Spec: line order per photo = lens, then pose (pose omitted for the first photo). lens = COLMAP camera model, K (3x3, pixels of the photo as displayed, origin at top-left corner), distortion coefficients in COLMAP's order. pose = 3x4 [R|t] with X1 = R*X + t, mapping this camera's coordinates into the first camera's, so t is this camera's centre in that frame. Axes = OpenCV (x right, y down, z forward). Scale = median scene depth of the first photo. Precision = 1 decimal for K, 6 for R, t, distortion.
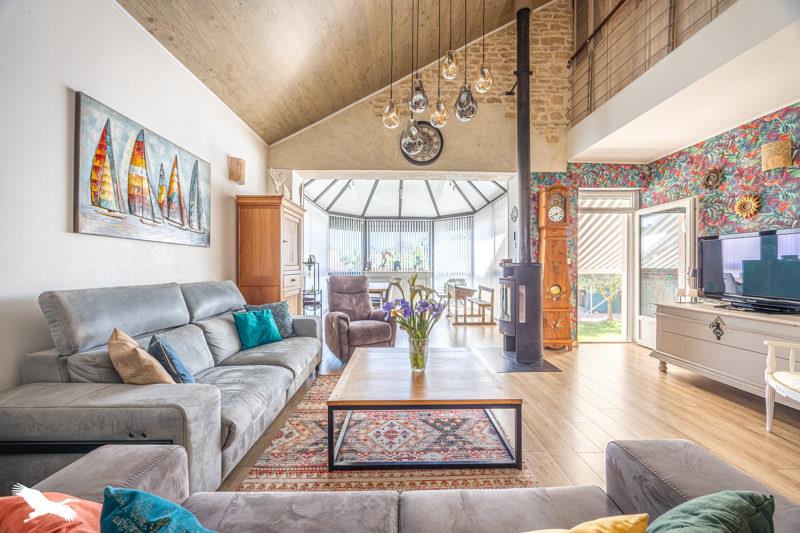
lens RADIAL K [[311.2, 0, 402.7], [0, 311.2, 267.6], [0, 0, 1]] dist [0.000976, -0.000933]
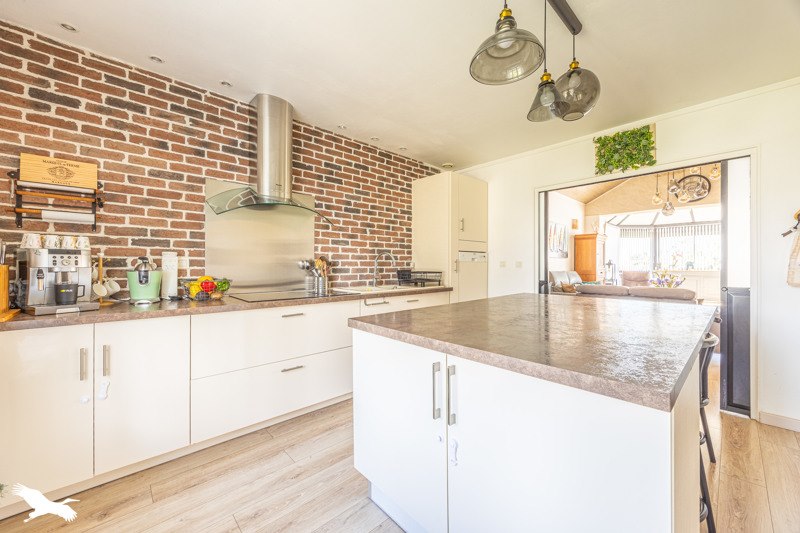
lens RADIAL K [[311.2, 0, 406.7], [0, 311.2, 268.6], [0, 0, 1]] dist [0.000976, -0.000933]
pose [[0.679446, -0.000566, -0.733725, 0.227108], [-0.000281, 0.999999, -0.001032, 0.013325], [0.733725, 0.000908, 0.679446, -1.088487]]
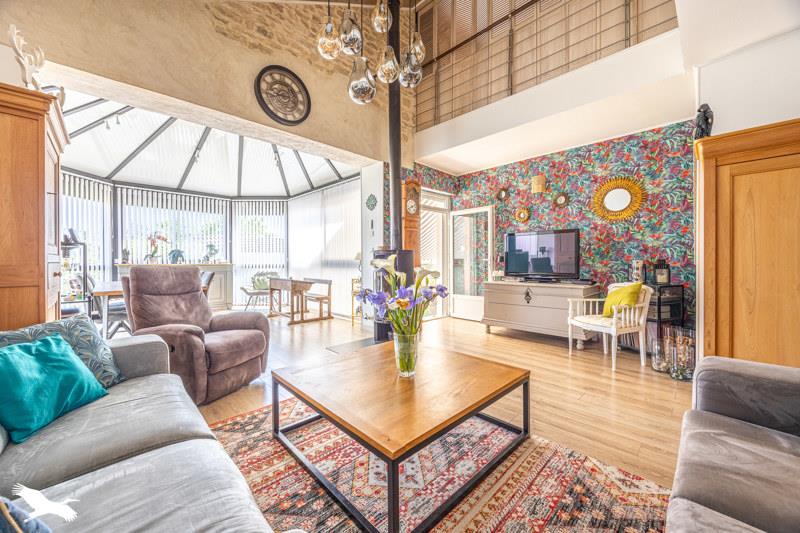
lens RADIAL K [[311.2, 0, 401.6], [0, 311.2, 263.8], [0, 0, 1]] dist [0.000976, -0.000933]
pose [[0.714628, -0.007750, 0.699461, -0.296580], [0.007902, 0.999964, 0.003006, 0.024936], [-0.699460, 0.003379, 0.714664, 0.247810]]
